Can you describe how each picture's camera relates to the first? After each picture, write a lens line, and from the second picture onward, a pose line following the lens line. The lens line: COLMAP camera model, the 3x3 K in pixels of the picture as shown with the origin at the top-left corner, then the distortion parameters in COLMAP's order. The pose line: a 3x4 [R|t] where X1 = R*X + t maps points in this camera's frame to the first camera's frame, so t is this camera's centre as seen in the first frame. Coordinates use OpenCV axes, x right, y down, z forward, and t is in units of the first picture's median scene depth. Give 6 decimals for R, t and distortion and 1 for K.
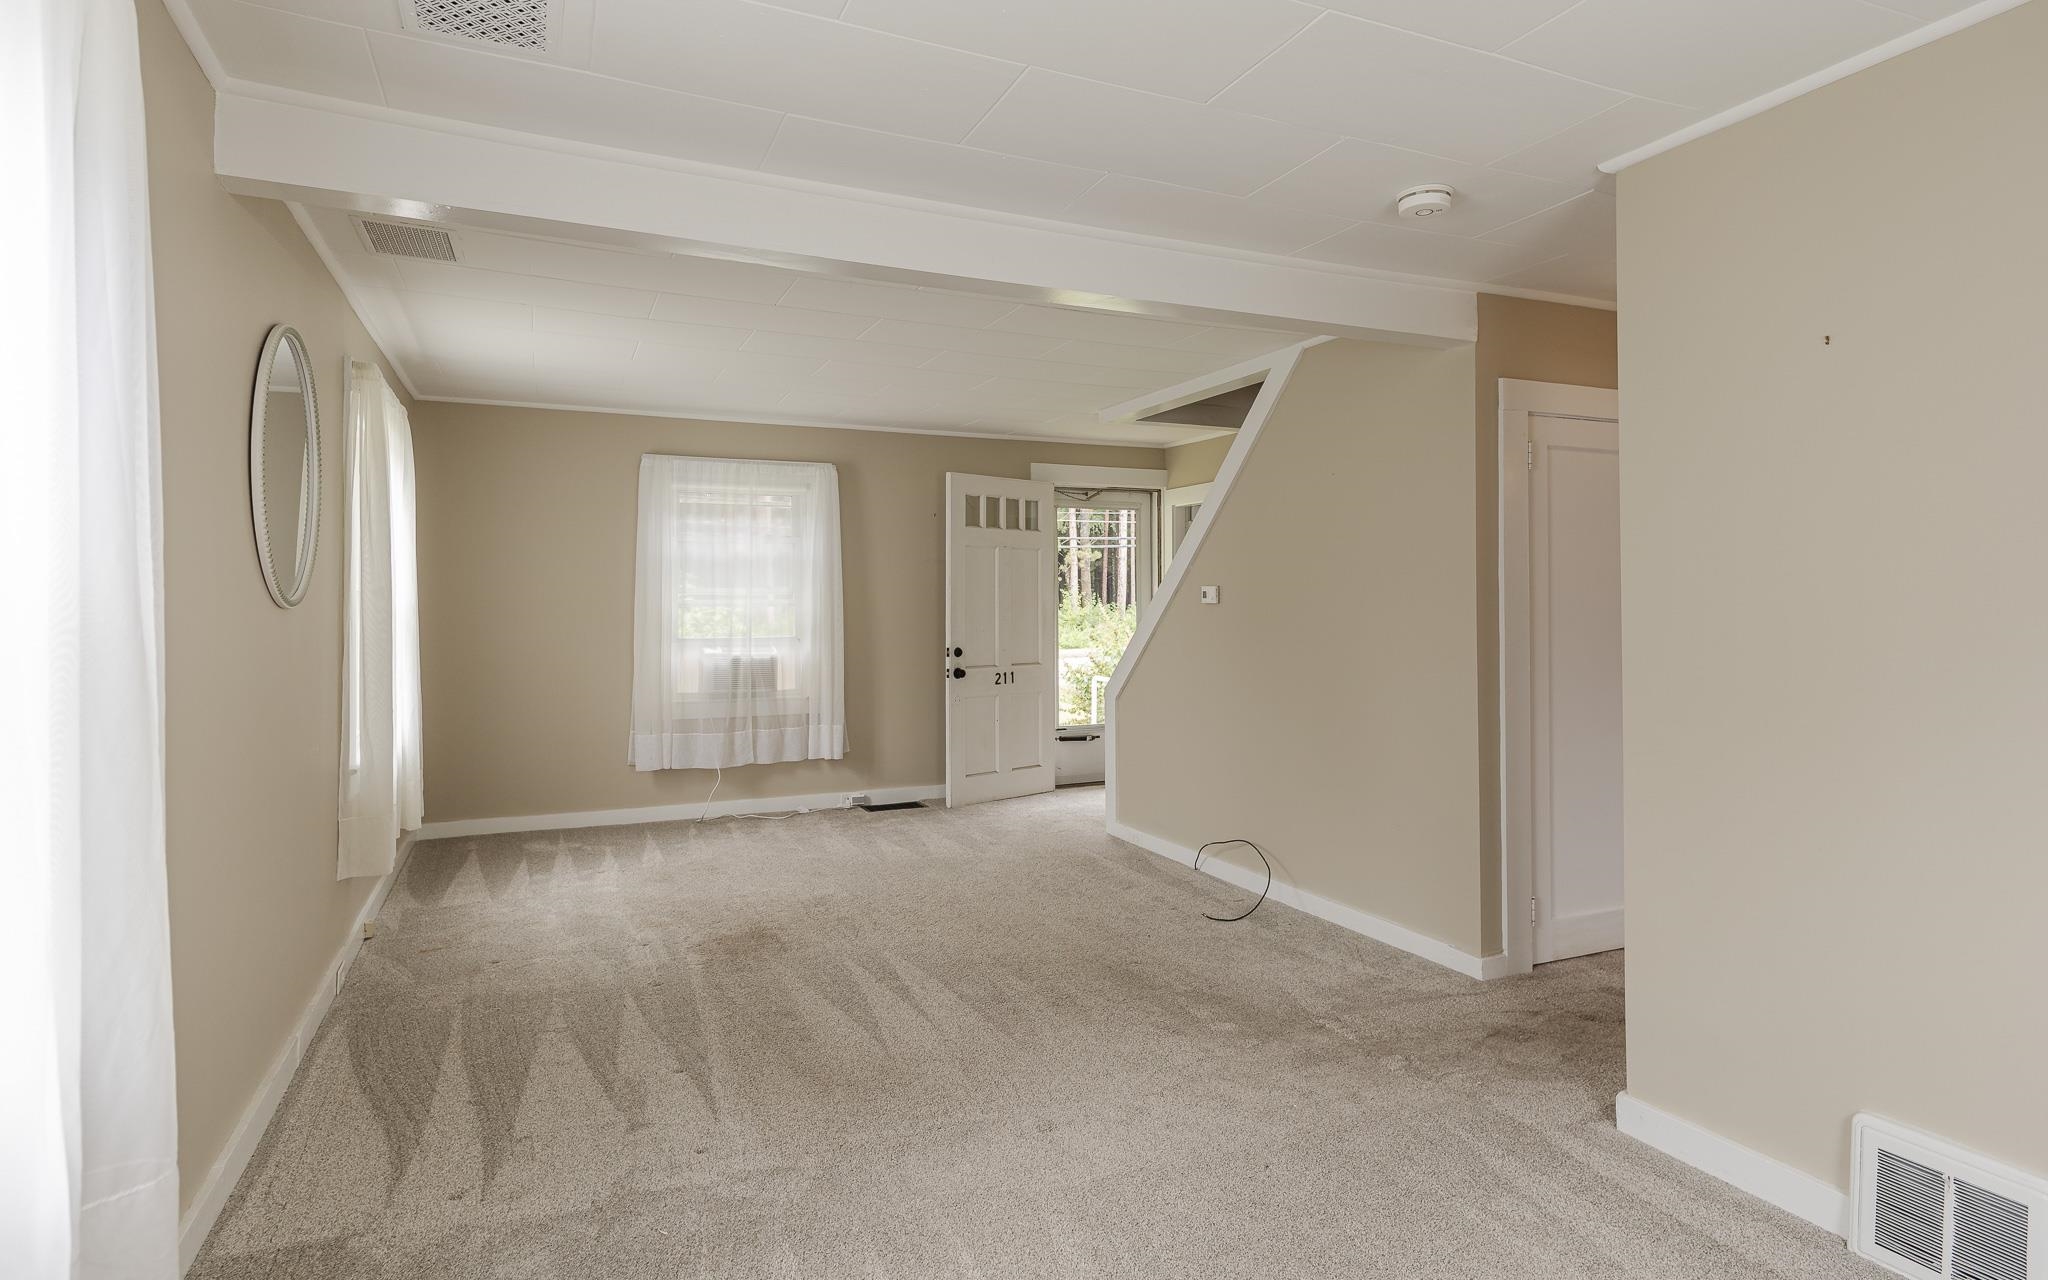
lens RADIAL K [[1077.7, 0, 1024.4], [0, 1077.7, 589.2], [0, 0, 1]] dist [-0.002120, -0.000433]
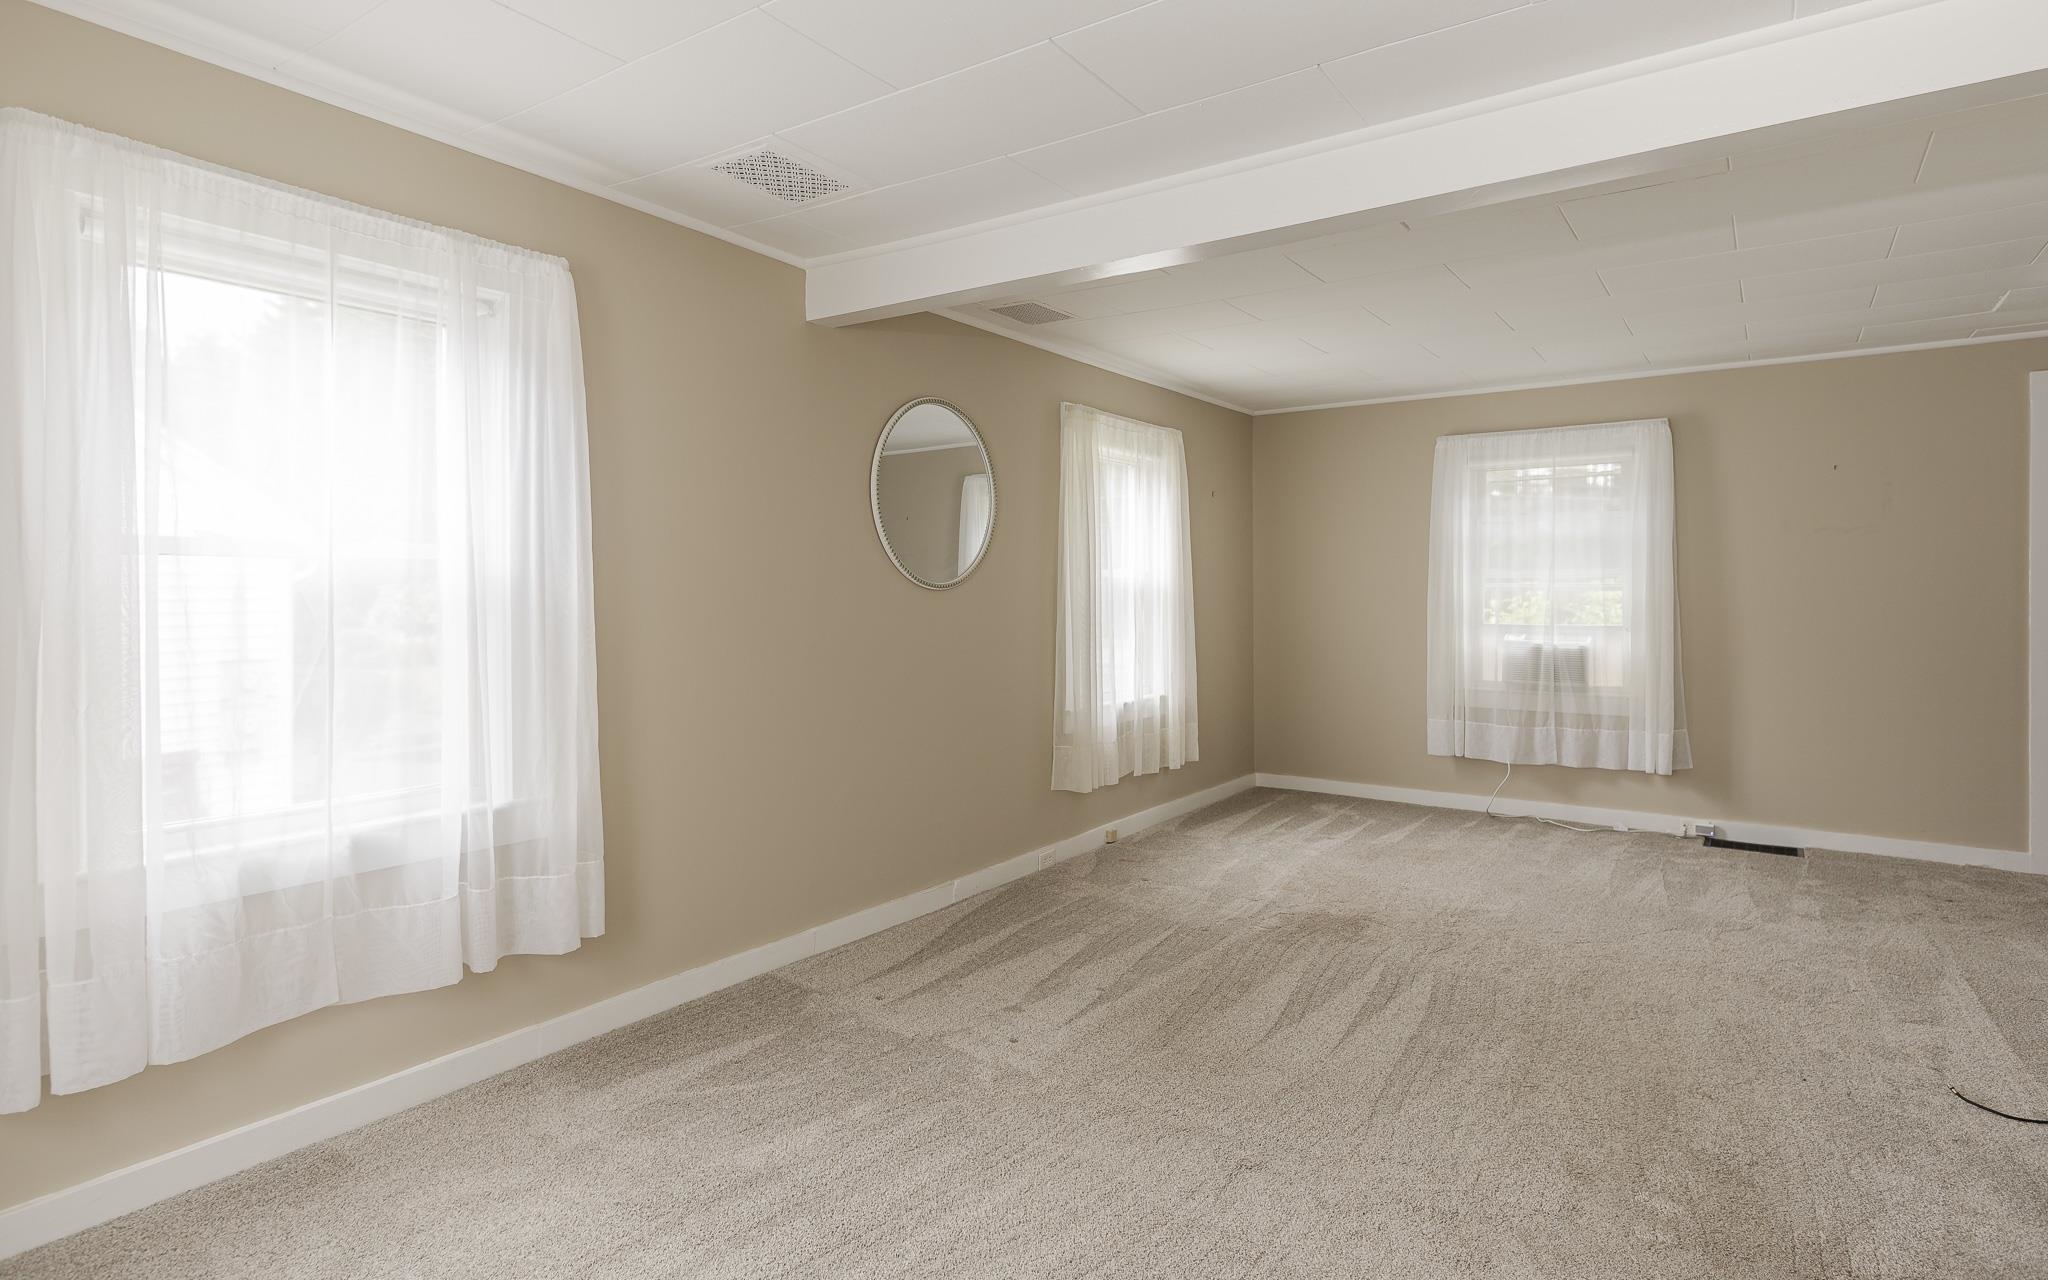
lens RADIAL K [[1066.3, 0, 1023.9], [0, 1066.3, 599.7], [0, 0, 1]] dist [-0.001063, 0.000097]
pose [[0.511608, 0.009232, -0.859169, 0.292039], [0.010726, 0.999796, 0.017130, 0.003761], [0.859152, -0.017979, 0.511405, 0.165206]]
